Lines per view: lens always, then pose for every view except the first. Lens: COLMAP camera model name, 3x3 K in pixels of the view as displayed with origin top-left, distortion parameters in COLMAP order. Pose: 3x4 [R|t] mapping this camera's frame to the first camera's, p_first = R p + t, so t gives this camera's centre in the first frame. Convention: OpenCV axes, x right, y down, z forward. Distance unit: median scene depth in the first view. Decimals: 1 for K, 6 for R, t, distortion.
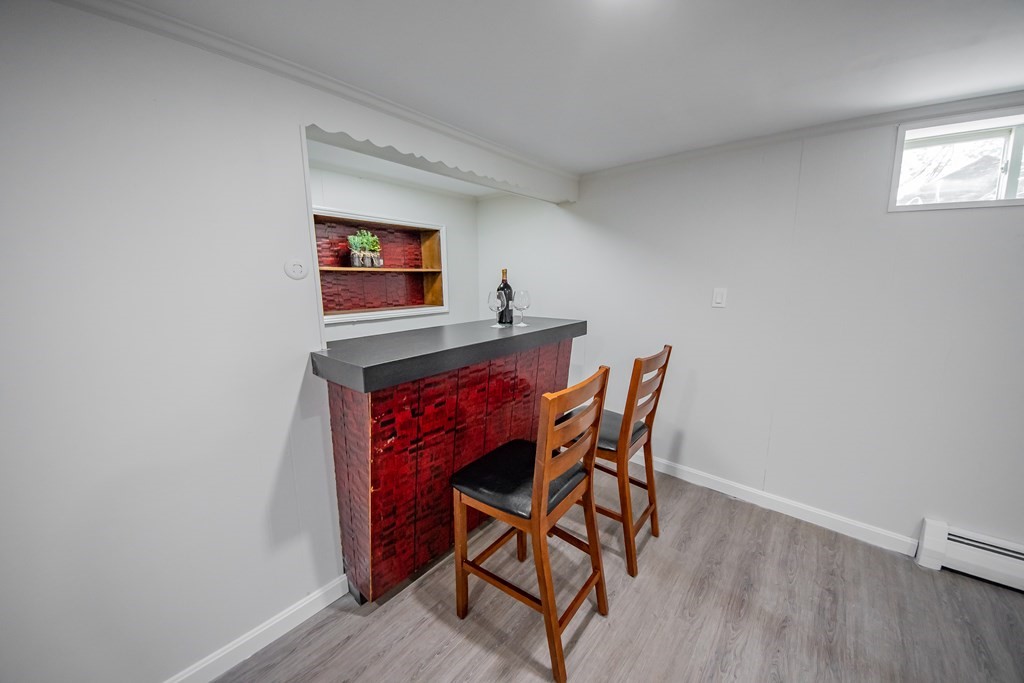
lens RADIAL K [[371.0, 0, 511.2], [0, 371.0, 338.8], [0, 0, 1]] dist [0.021994, -0.016516]
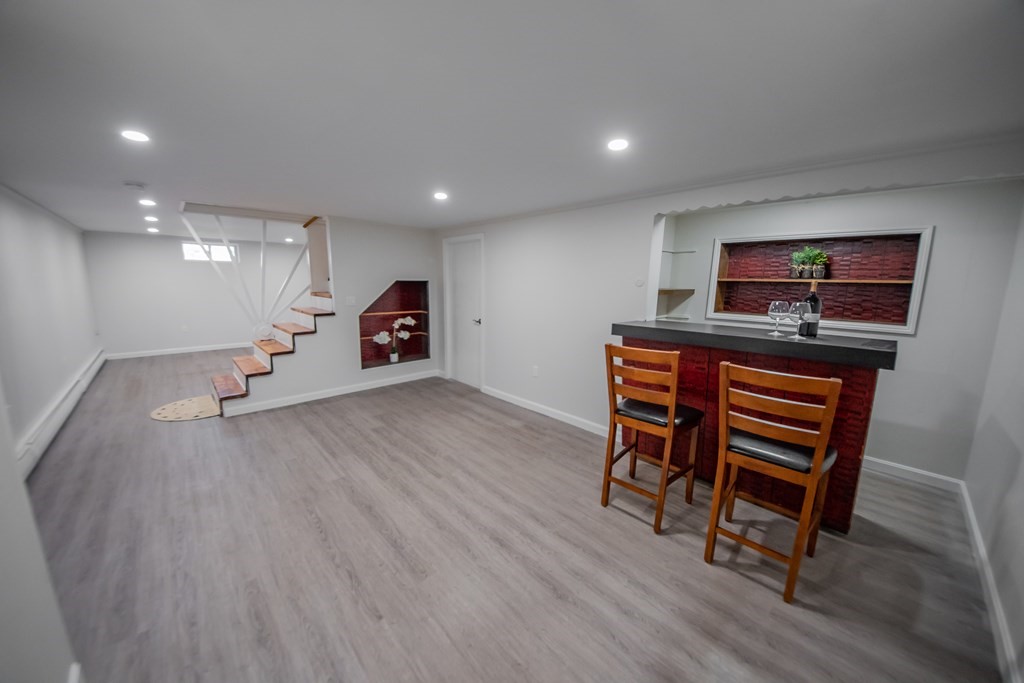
lens RADIAL K [[342.1, 0, 515.5], [0, 342.1, 348.4], [0, 0, 1]] dist [-0.042305, -0.000018]
pose [[-0.101396, 0.203703, -0.973768, 0.745005], [-0.164516, 0.961903, 0.218352, -0.061461], [0.981149, 0.182340, -0.064021, 0.234436]]
